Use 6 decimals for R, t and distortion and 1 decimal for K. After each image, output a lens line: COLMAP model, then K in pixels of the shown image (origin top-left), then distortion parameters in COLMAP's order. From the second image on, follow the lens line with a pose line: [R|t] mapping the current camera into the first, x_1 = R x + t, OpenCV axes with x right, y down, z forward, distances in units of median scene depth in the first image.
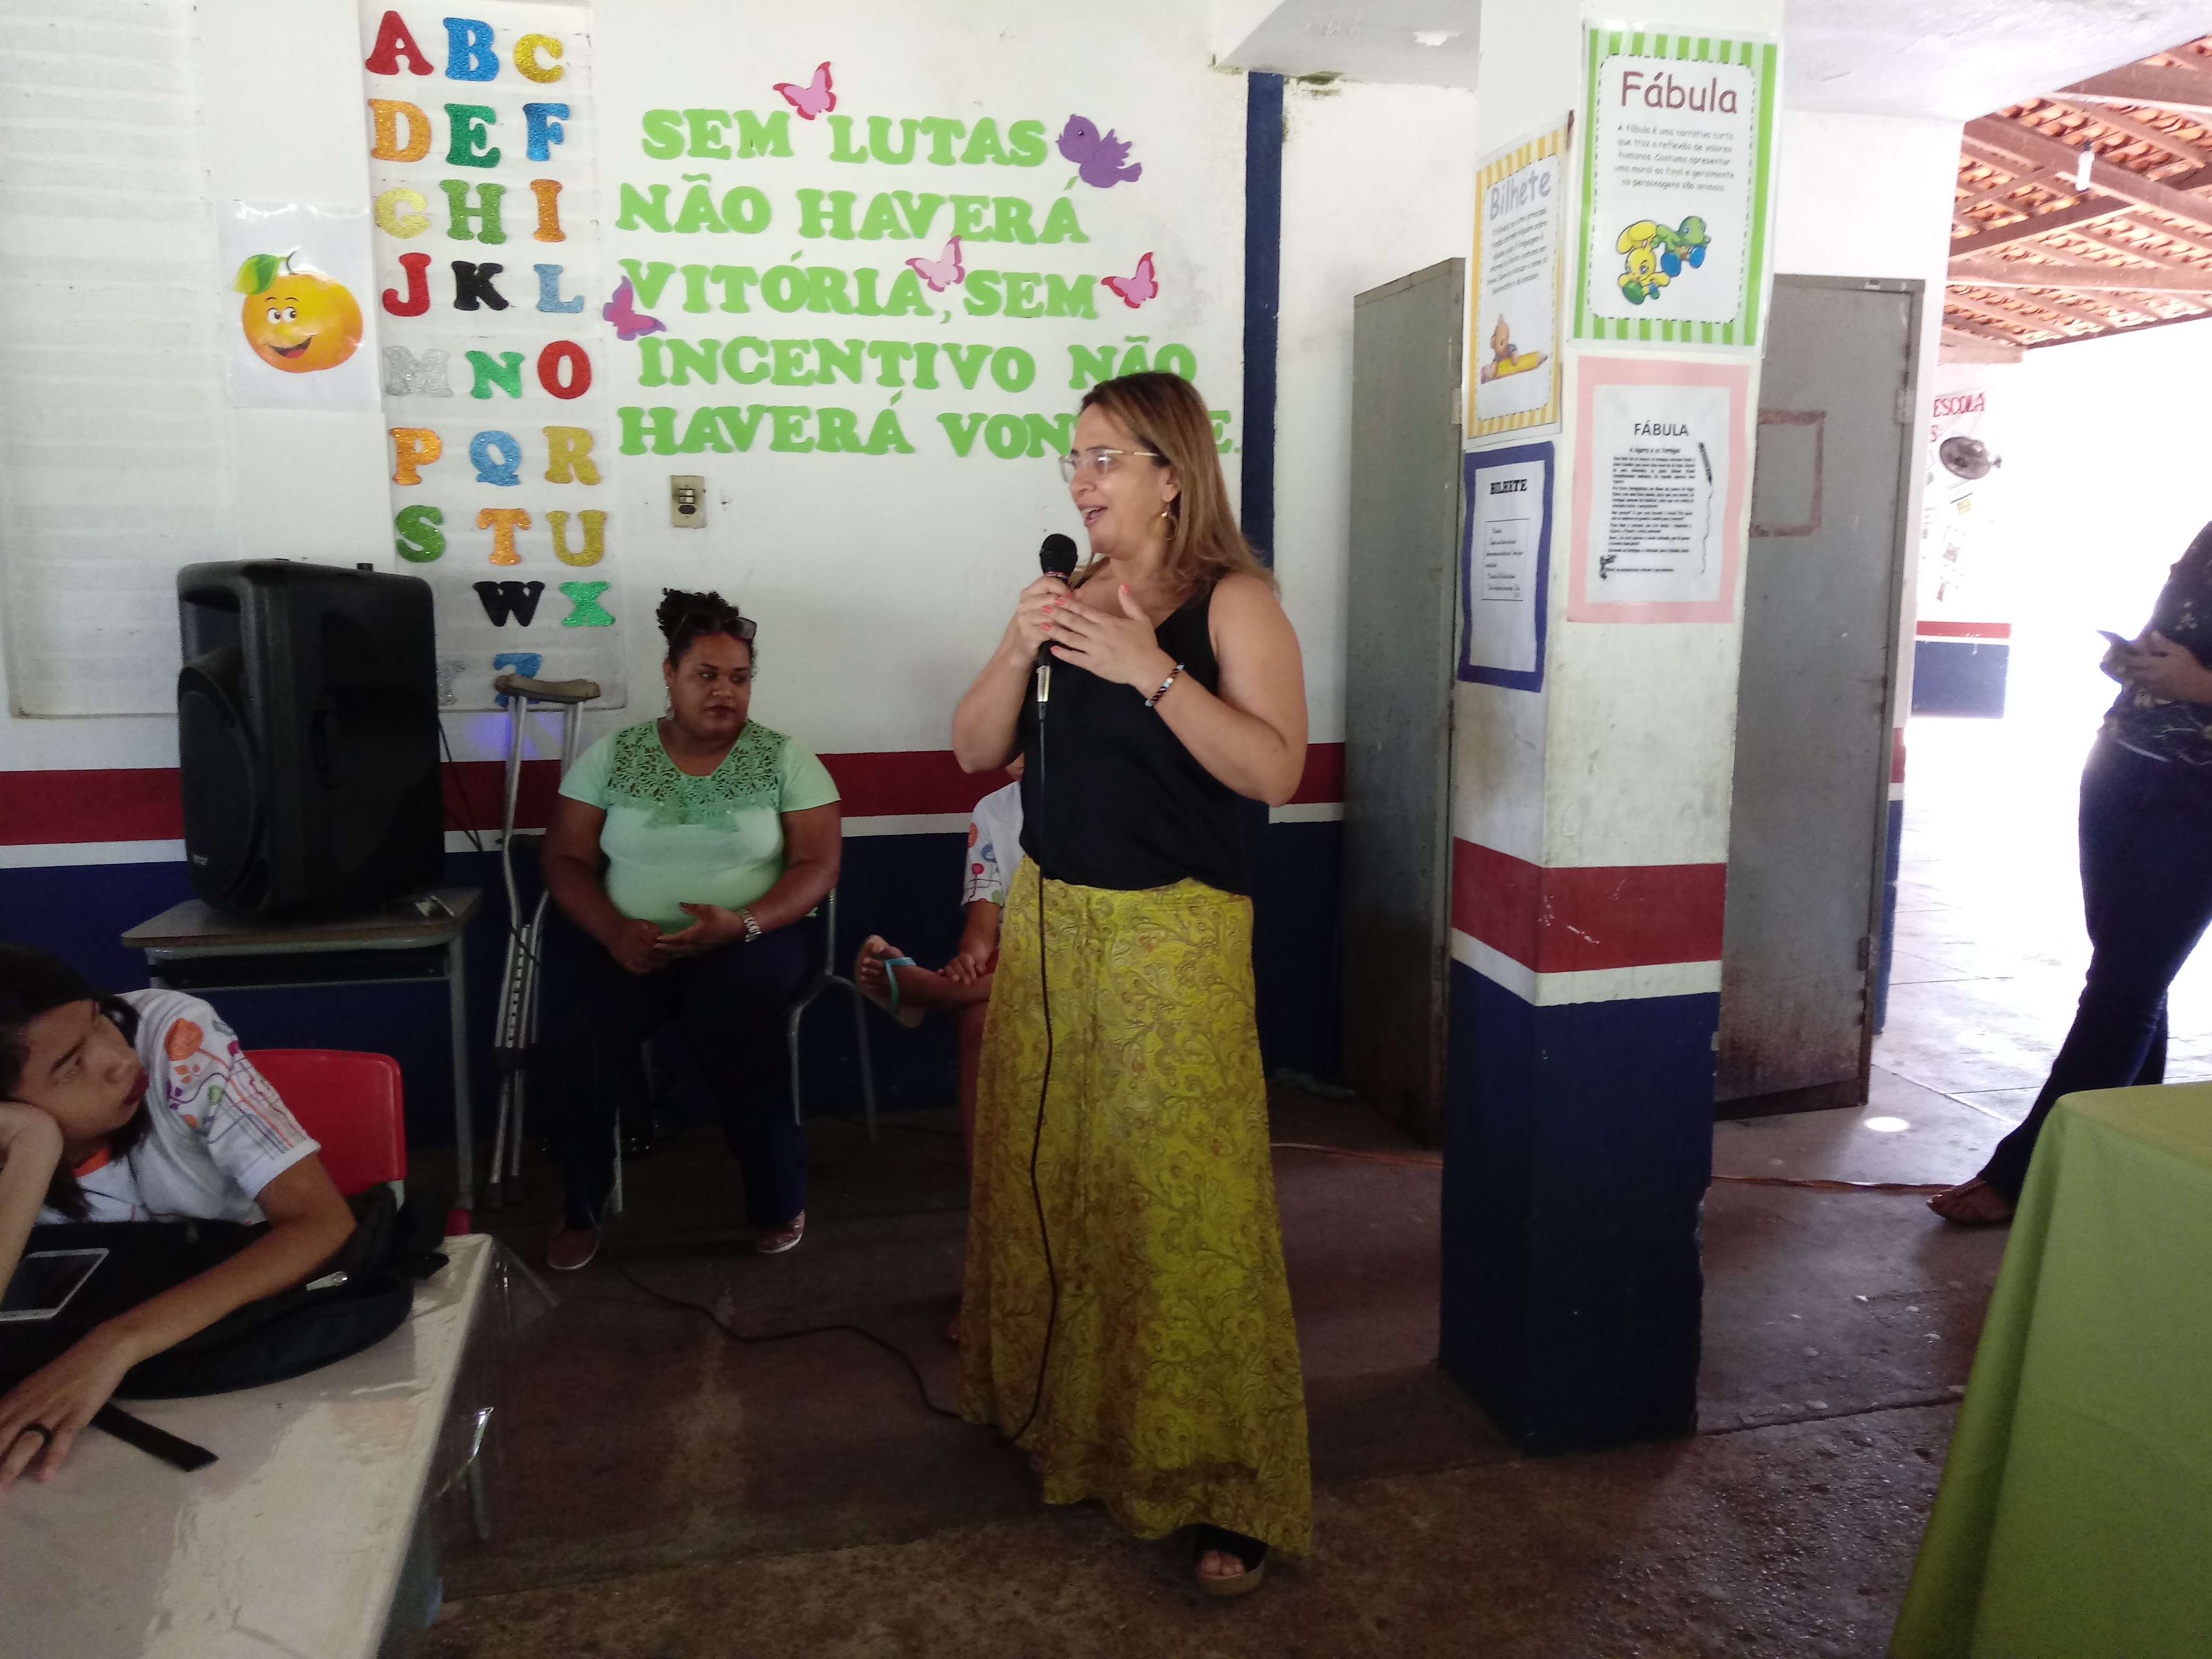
lens RADIAL K [[1621.9, 0, 1113.1], [0, 1621.9, 835.3], [0, 0, 1]] dist [0.014540, -0.006915]
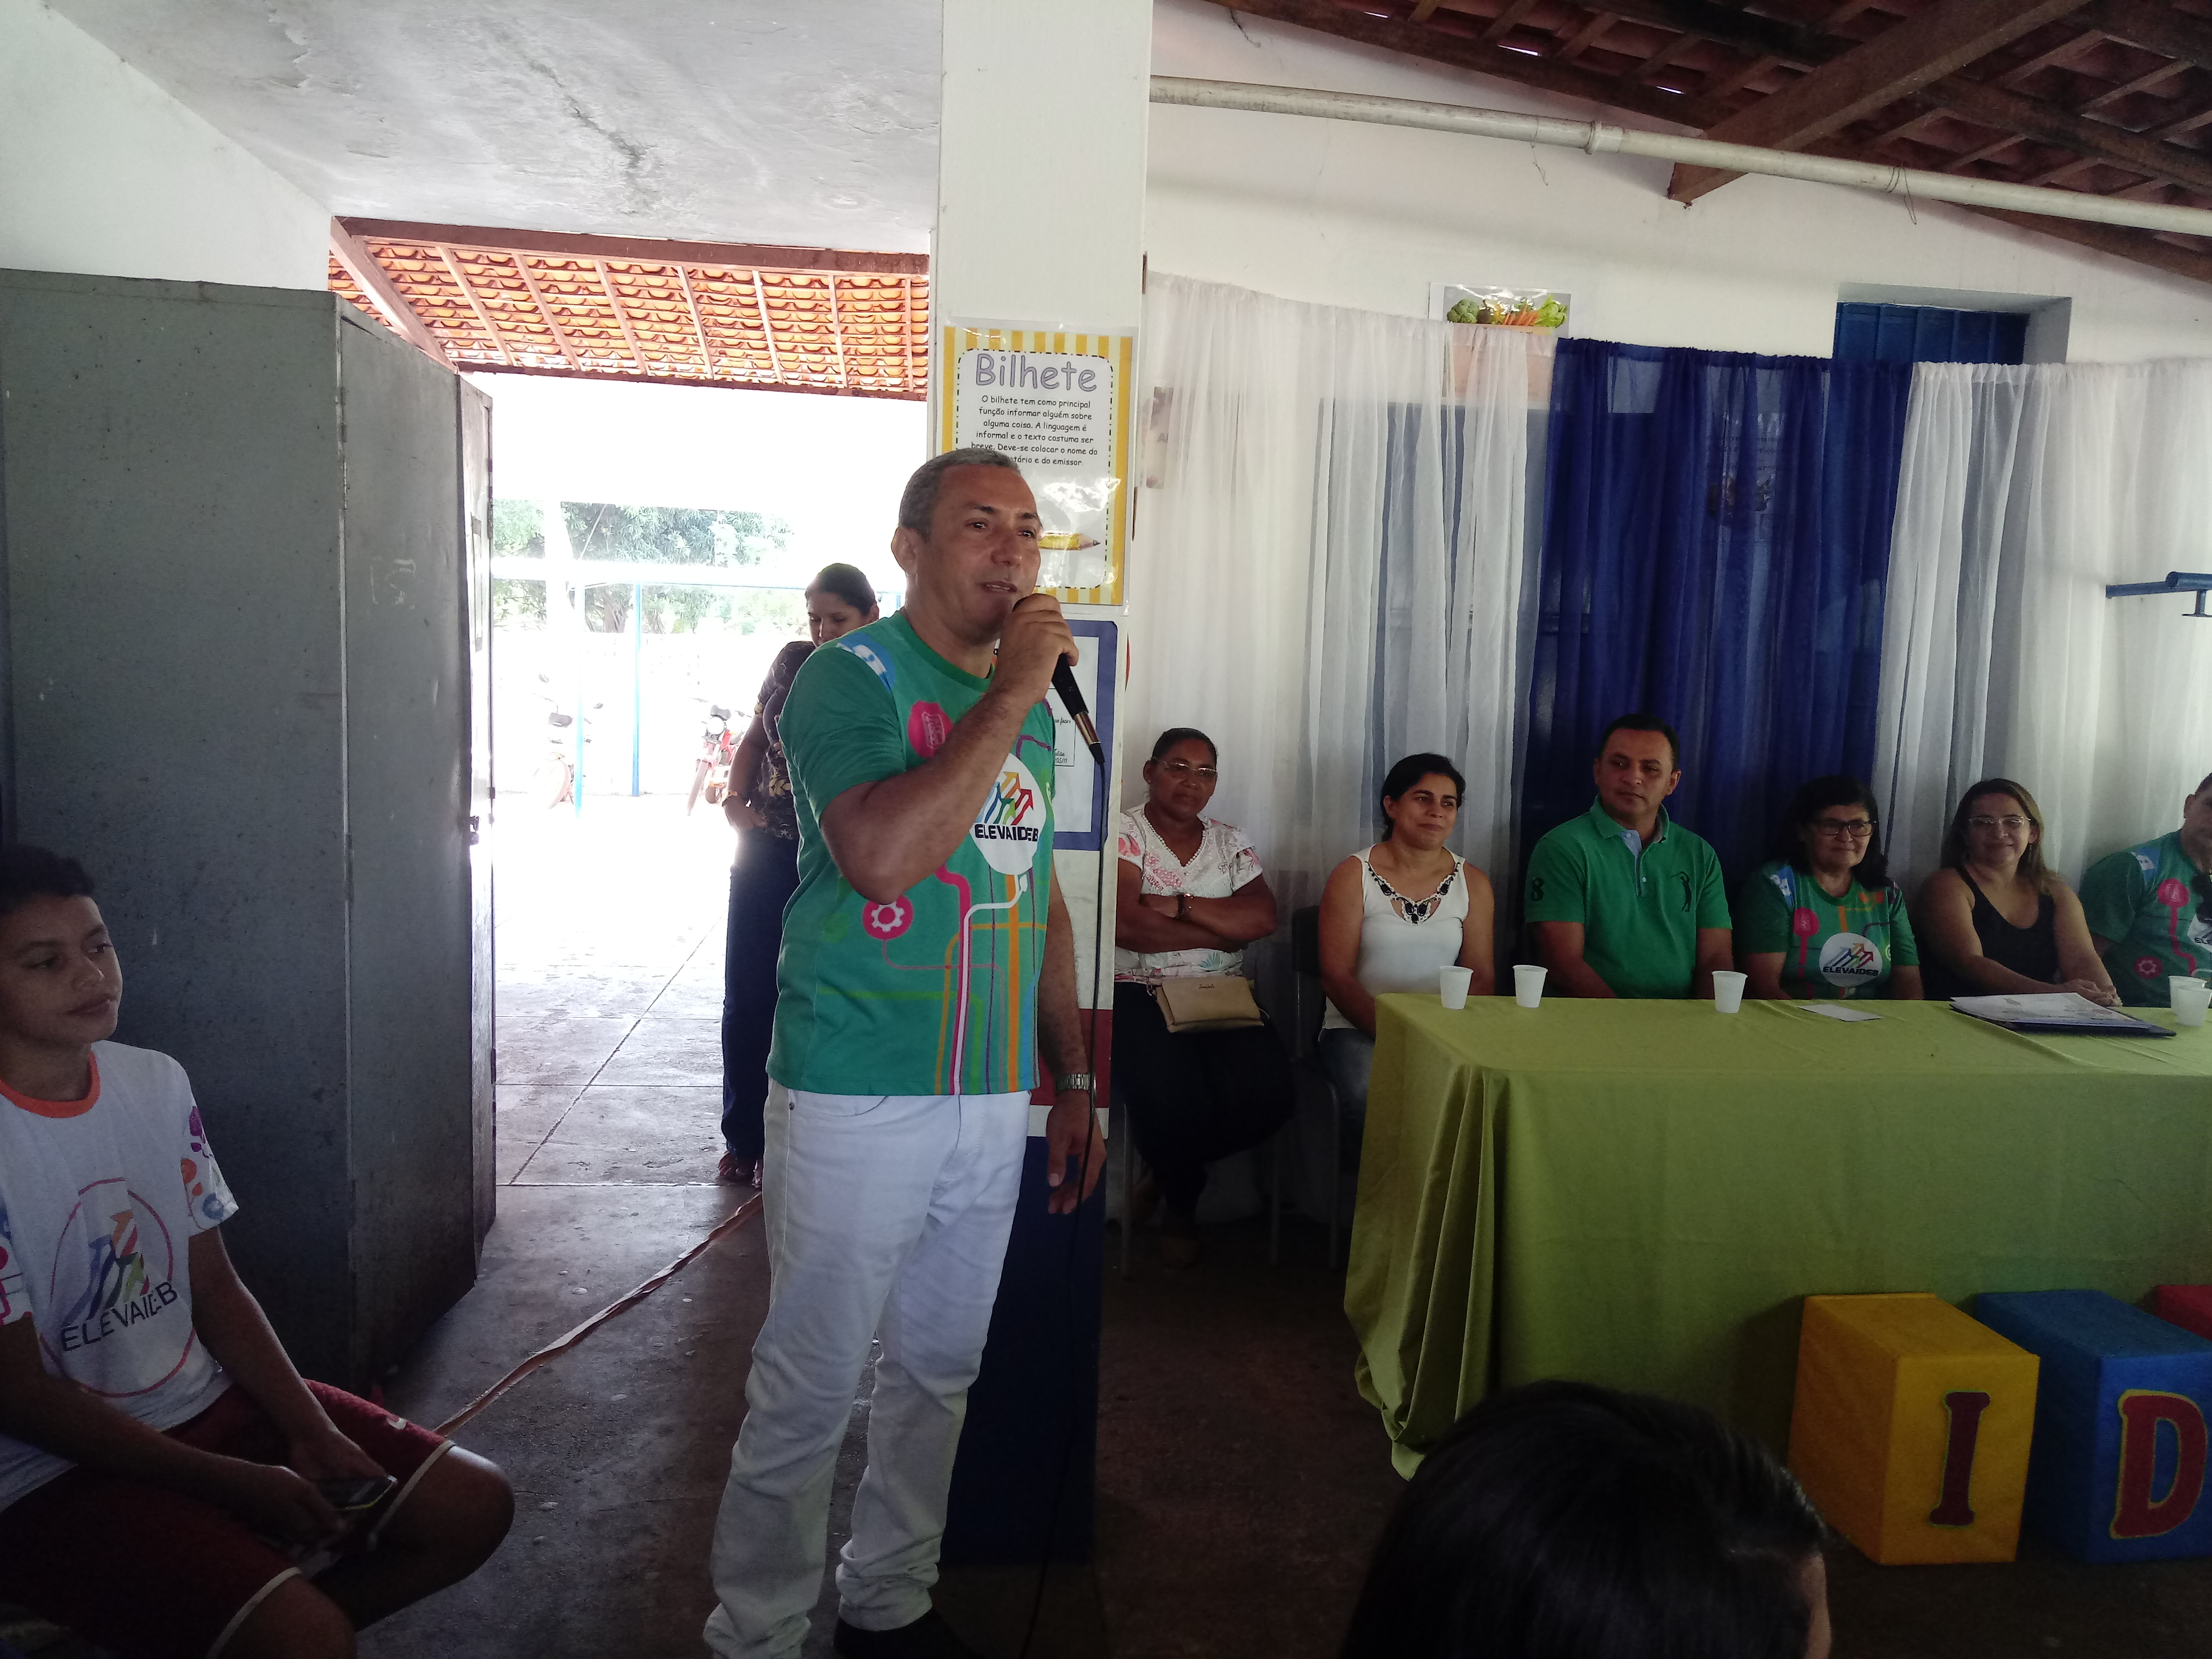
lens RADIAL K [[1633.3, 0, 1095.7], [0, 1633.3, 834.7], [0, 0, 1]] dist [0.017652, -0.011104]
pose [[0.124198, -0.102410, 0.986958, -0.498122], [0.119403, 0.988974, 0.087593, -0.119569], [-0.985047, 0.106966, 0.135057, 0.532784]]
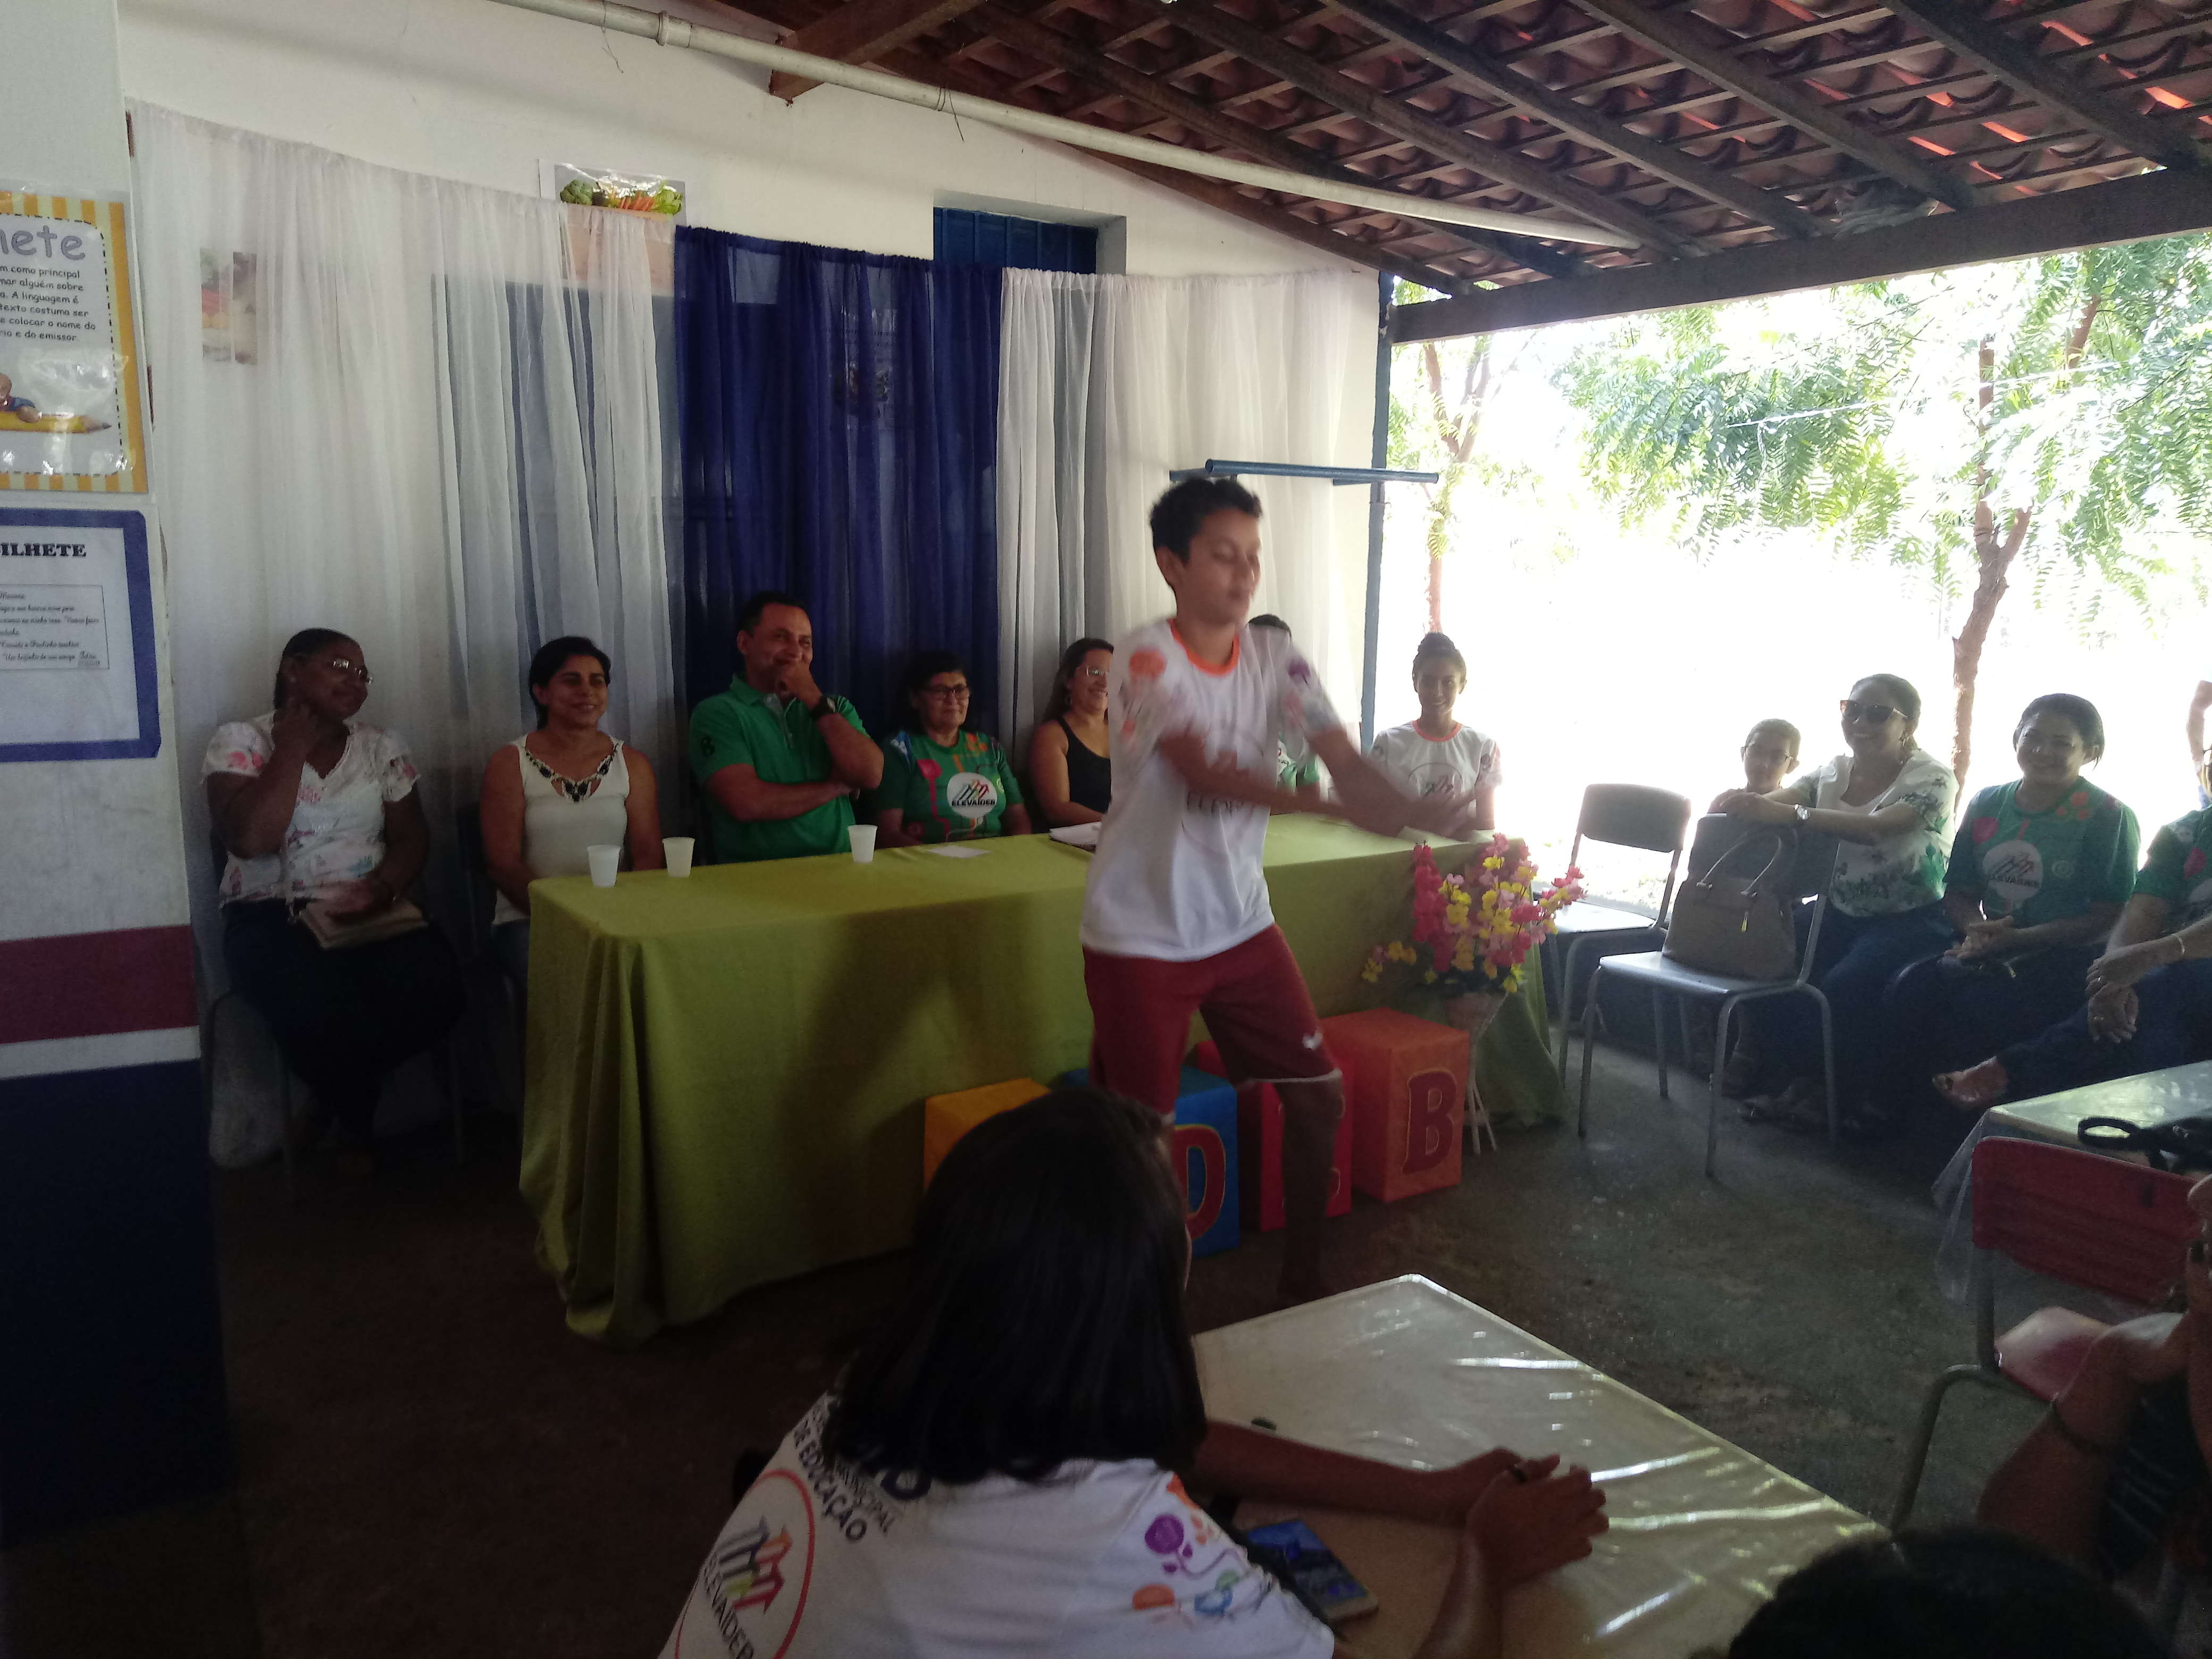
lens RADIAL K [[1633.3, 0, 1095.7], [0, 1633.3, 834.7], [0, 0, 1]] dist [0.017652, -0.011104]
pose [[-0.312429, -0.159076, 0.936527, -0.549138], [0.139188, 0.967573, 0.210784, -0.108335], [-0.939689, 0.196209, -0.280156, 0.463342]]
